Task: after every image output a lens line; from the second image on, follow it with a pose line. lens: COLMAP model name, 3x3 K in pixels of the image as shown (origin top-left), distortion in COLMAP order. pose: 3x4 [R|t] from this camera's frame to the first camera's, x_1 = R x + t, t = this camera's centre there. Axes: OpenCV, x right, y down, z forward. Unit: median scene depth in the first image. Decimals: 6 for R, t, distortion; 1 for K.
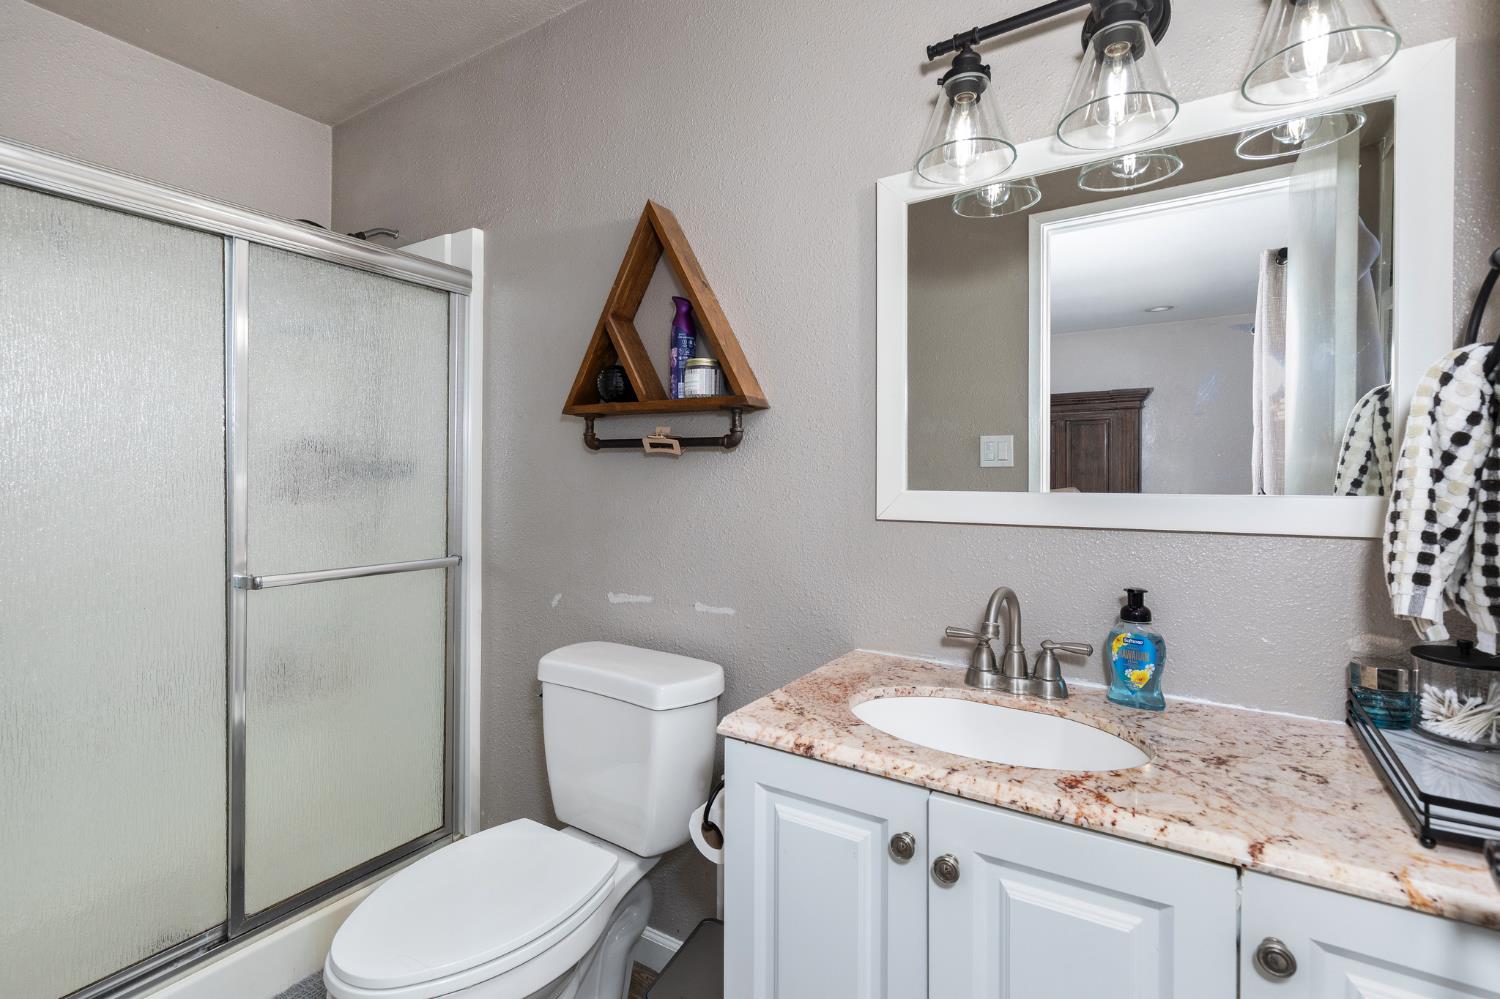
lens RADIAL K [[679.6, 0, 755.3], [0, 679.6, 490.6], [0, 0, 1]] dist [0.000779, 0.000006]
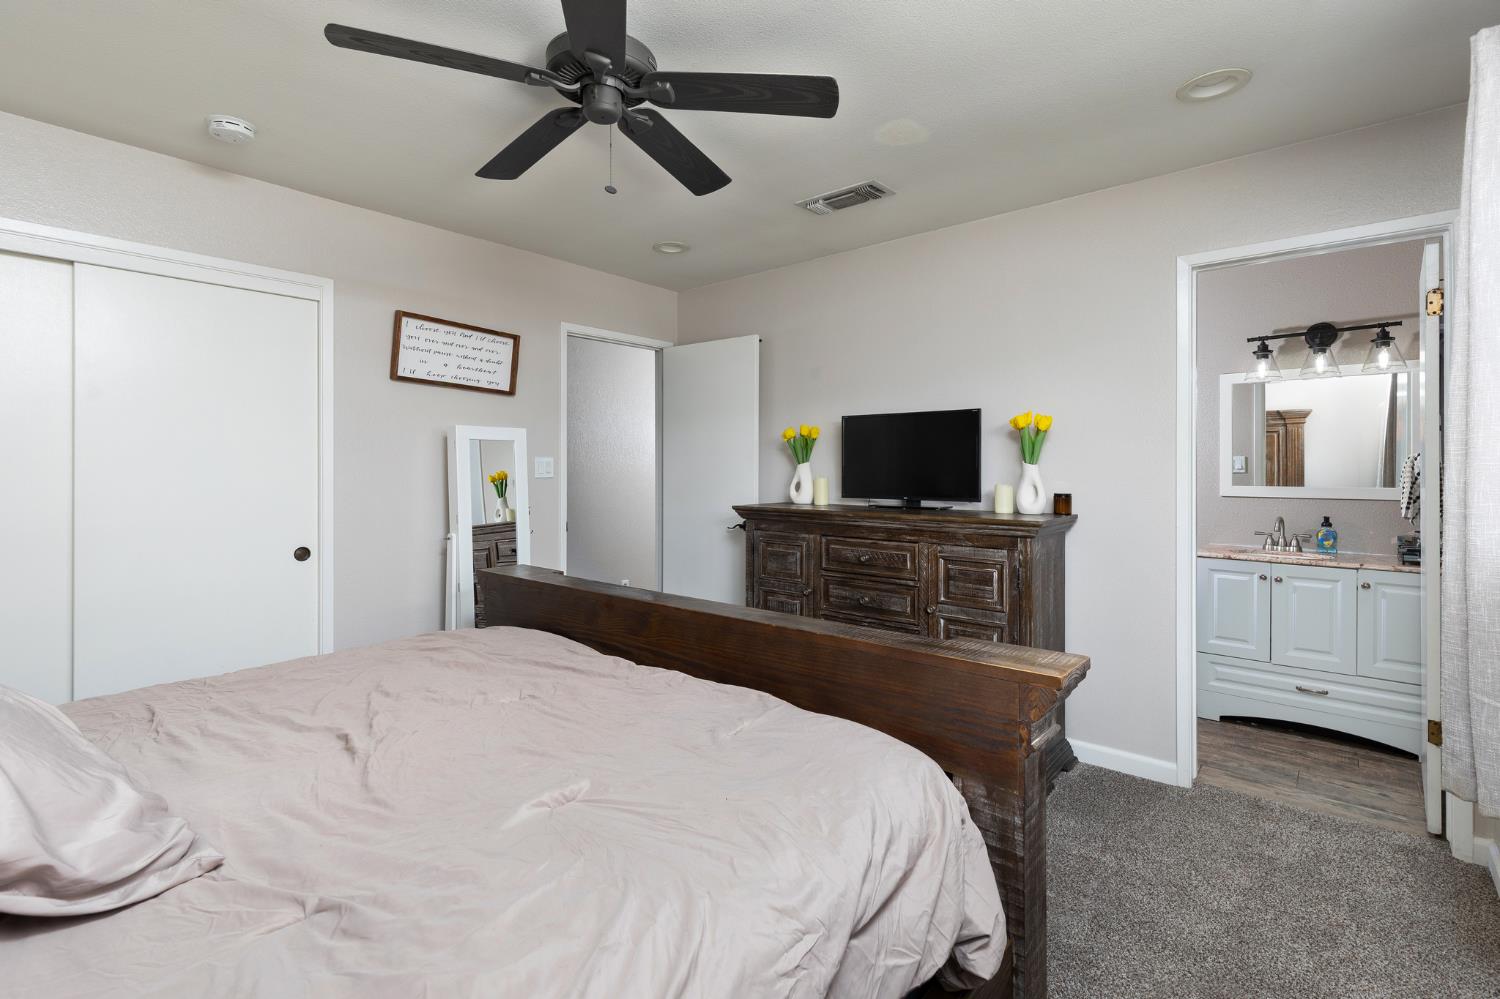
lens RADIAL K [[679.6, 0, 755.3], [0, 679.6, 490.6], [0, 0, 1]] dist [0.000779, 0.000006]
pose [[0.989969, 0.001194, -0.141279, -1.714119], [0.000240, 0.999949, 0.010129, -0.014788], [0.141284, -0.010061, 0.989918, -2.644514]]
